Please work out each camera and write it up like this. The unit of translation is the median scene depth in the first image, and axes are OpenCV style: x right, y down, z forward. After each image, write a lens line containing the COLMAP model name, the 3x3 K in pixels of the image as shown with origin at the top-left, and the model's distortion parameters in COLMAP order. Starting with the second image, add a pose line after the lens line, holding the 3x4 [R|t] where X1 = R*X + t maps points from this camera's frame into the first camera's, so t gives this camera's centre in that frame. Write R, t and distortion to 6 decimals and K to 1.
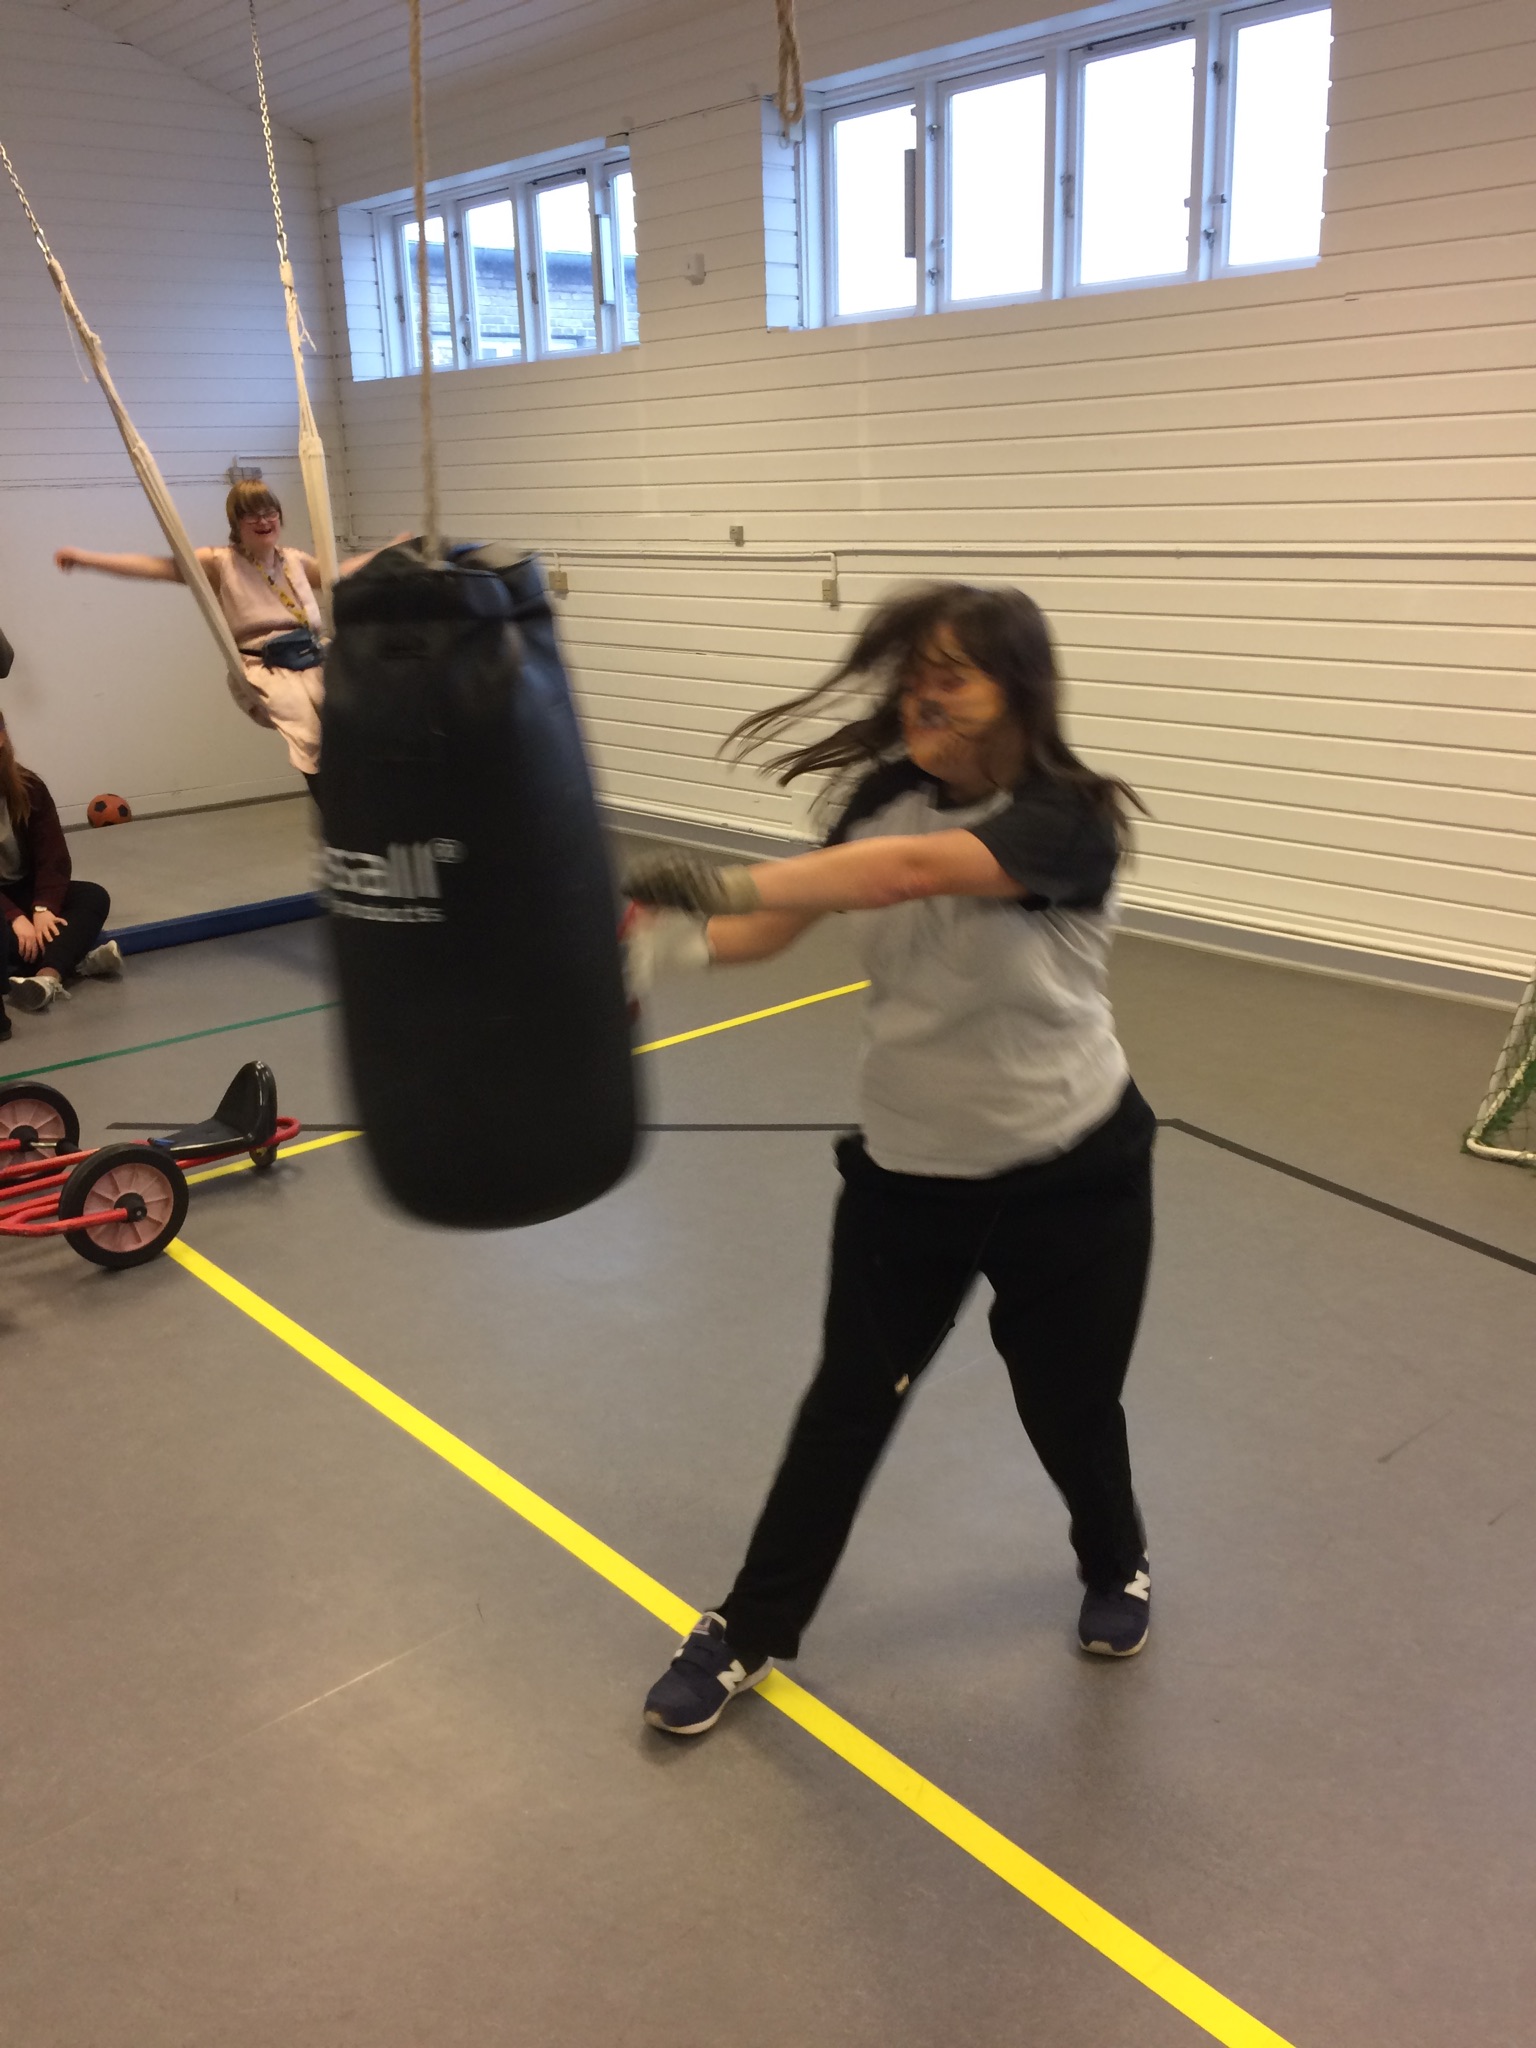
lens RADIAL K [[1720.5, 0, 801.4], [0, 1720.5, 1021.5], [0, 0, 1]] dist [0.005493, -0.007323]
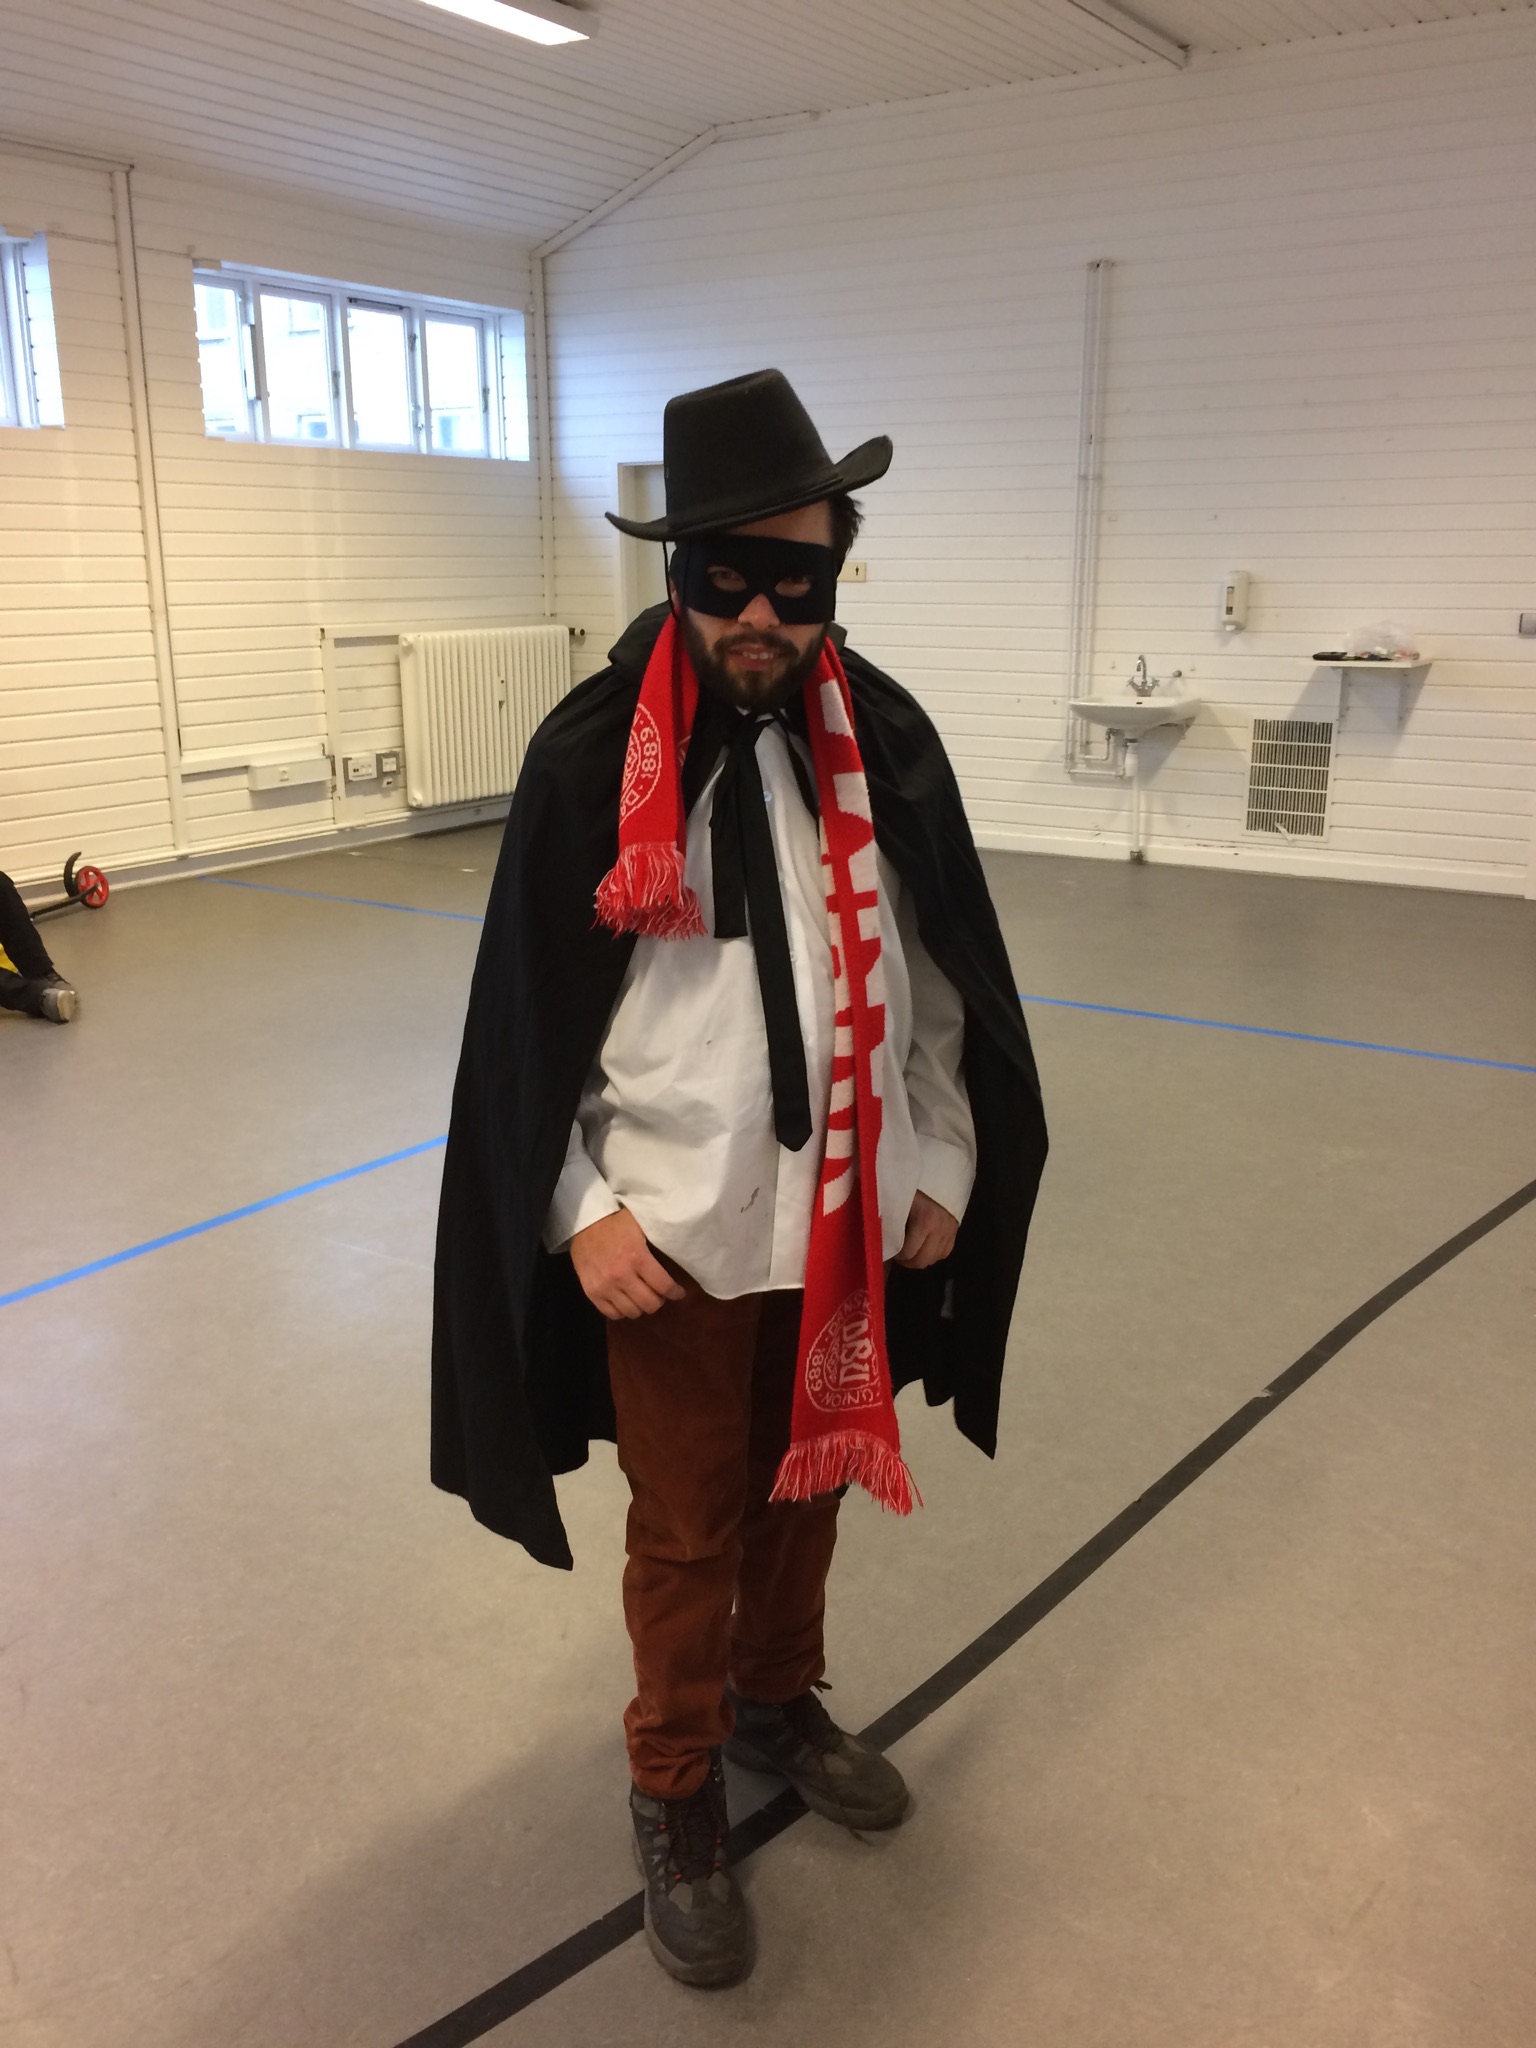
lens RADIAL K [[1720.5, 0, 801.4], [0, 1720.5, 1021.5], [0, 0, 1]] dist [0.005493, -0.007323]
pose [[-0.219646, -0.206497, 0.953475, -1.449325], [0.323519, 0.906621, 0.270877, -0.225526], [-0.920375, 0.367964, -0.132330, 0.965452]]
